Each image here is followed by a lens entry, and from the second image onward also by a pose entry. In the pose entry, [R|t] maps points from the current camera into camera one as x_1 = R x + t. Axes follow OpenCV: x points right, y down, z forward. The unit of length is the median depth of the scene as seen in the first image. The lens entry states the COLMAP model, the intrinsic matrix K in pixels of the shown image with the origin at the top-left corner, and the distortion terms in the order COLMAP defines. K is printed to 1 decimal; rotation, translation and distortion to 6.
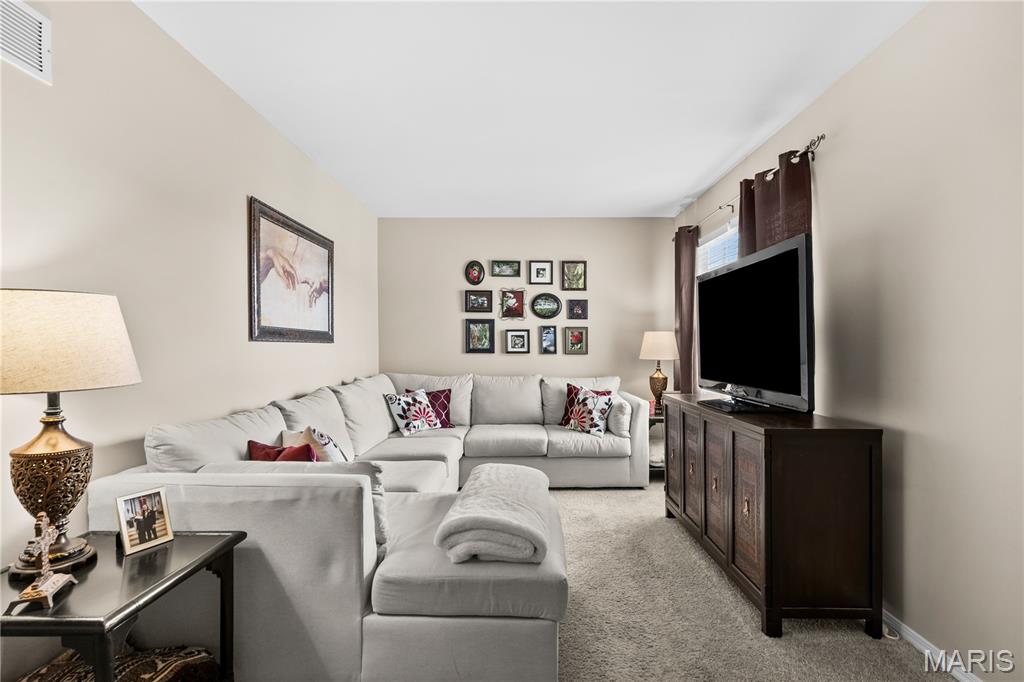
lens RADIAL K [[474.7, 0, 517.3], [0, 474.7, 344.2], [0, 0, 1]] dist [0.002721, -0.000576]
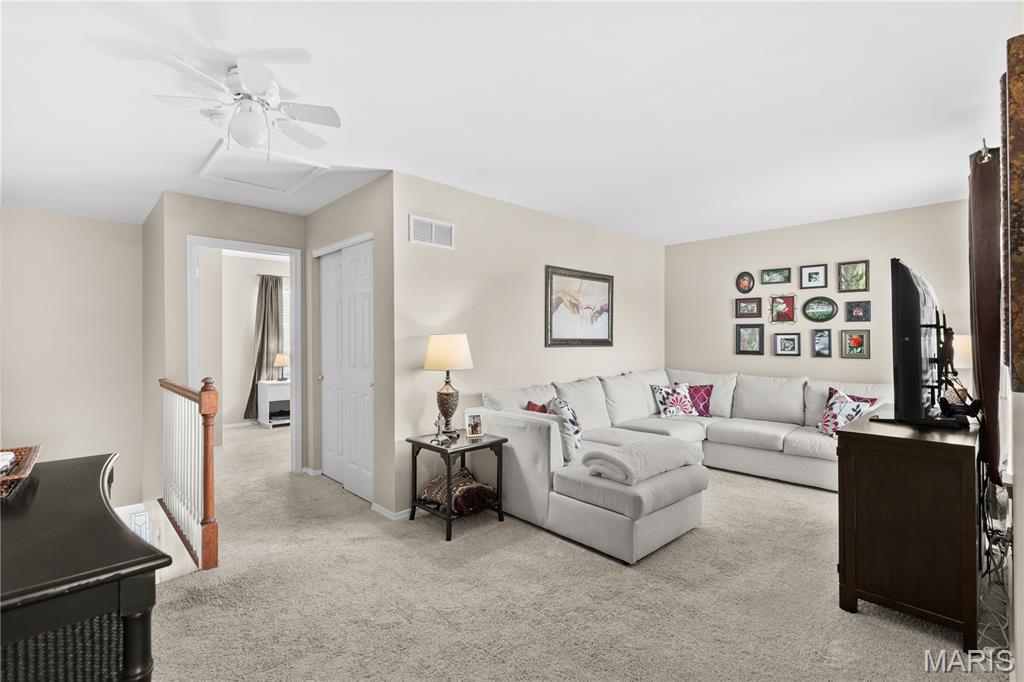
lens RADIAL K [[474.7, 0, 516.3], [0, 474.7, 330.1], [0, 0, 1]] dist [0.002721, -0.000576]
pose [[0.695156, -0.014297, -0.718716, 0.427374], [0.003544, 0.999858, -0.016461, -0.028534], [0.718850, 0.008896, 0.695108, -0.204006]]
